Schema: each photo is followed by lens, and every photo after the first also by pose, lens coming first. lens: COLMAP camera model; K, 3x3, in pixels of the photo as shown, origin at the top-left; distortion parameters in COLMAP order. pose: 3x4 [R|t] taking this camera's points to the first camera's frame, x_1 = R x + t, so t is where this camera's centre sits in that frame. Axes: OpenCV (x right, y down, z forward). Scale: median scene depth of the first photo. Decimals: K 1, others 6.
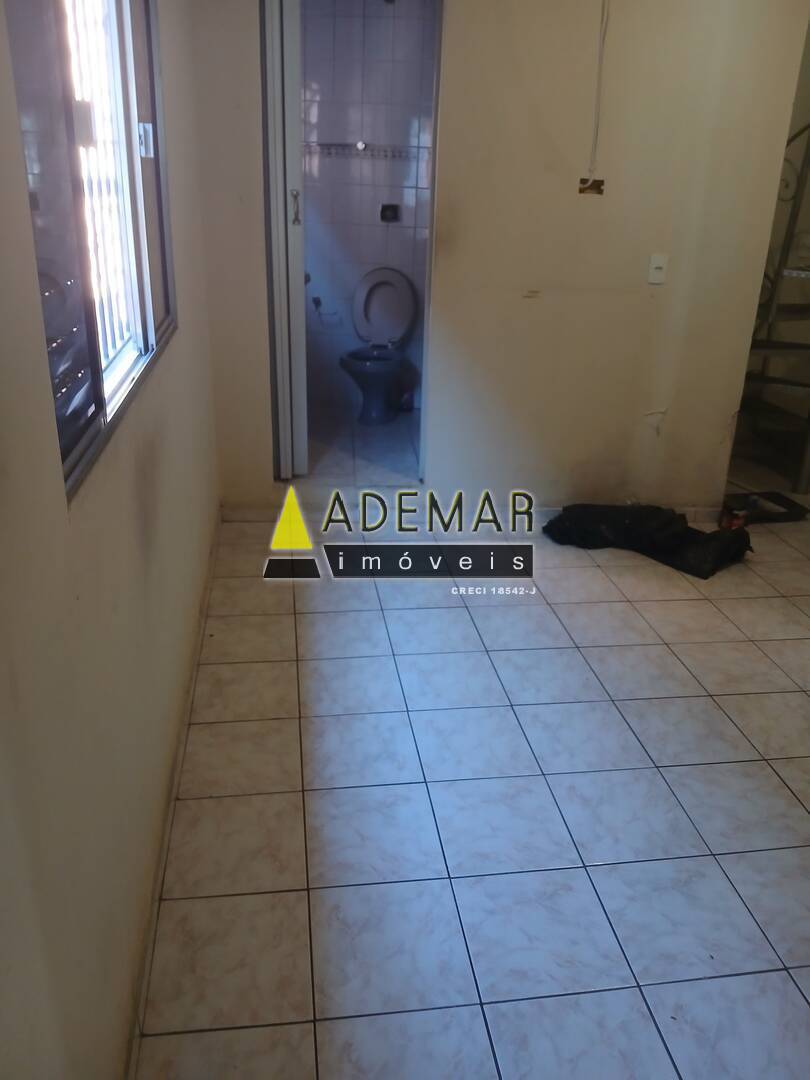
lens RADIAL K [[821.9, 0, 405.0], [0, 821.9, 540.0], [0, 0, 1]] dist [0.031706, -0.000890]
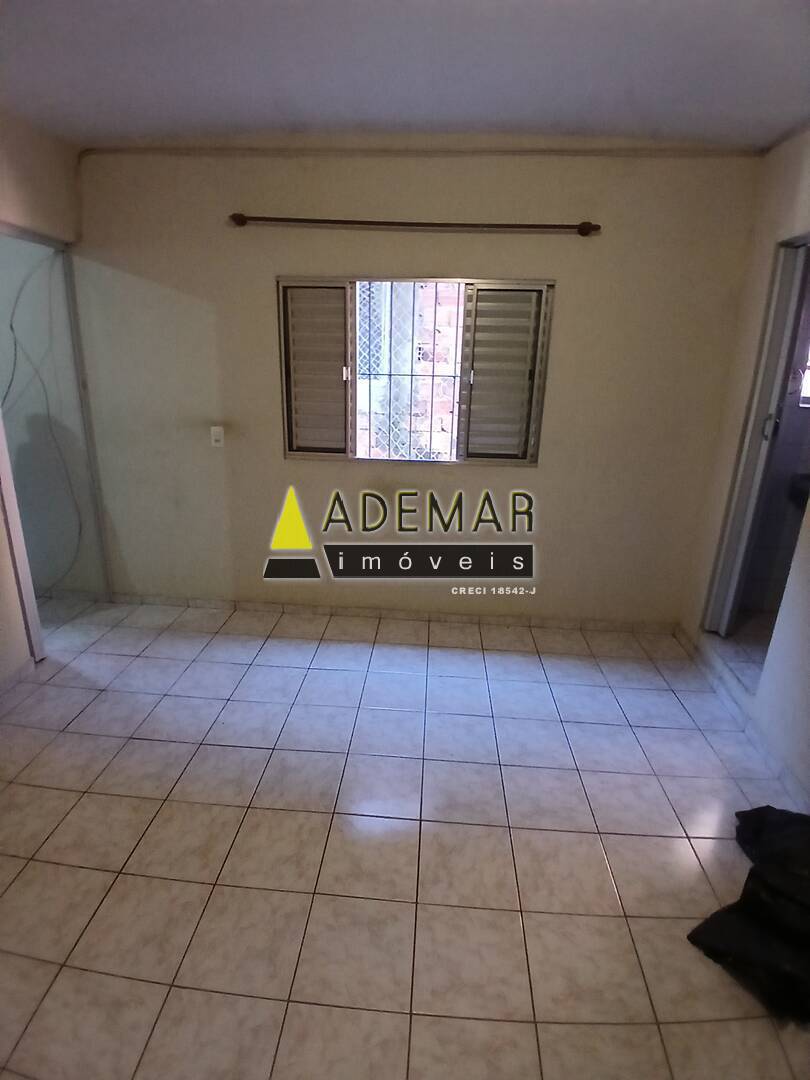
lens RADIAL K [[537.0, 0, 394.8], [0, 537.0, 548.3], [0, 0, 1]] dist [-0.002678, -0.042498]
pose [[-0.215313, 0.265500, -0.939760, 0.945222], [-0.440491, 0.832465, 0.336110, -0.342621], [0.871555, 0.486325, -0.062290, 0.818033]]
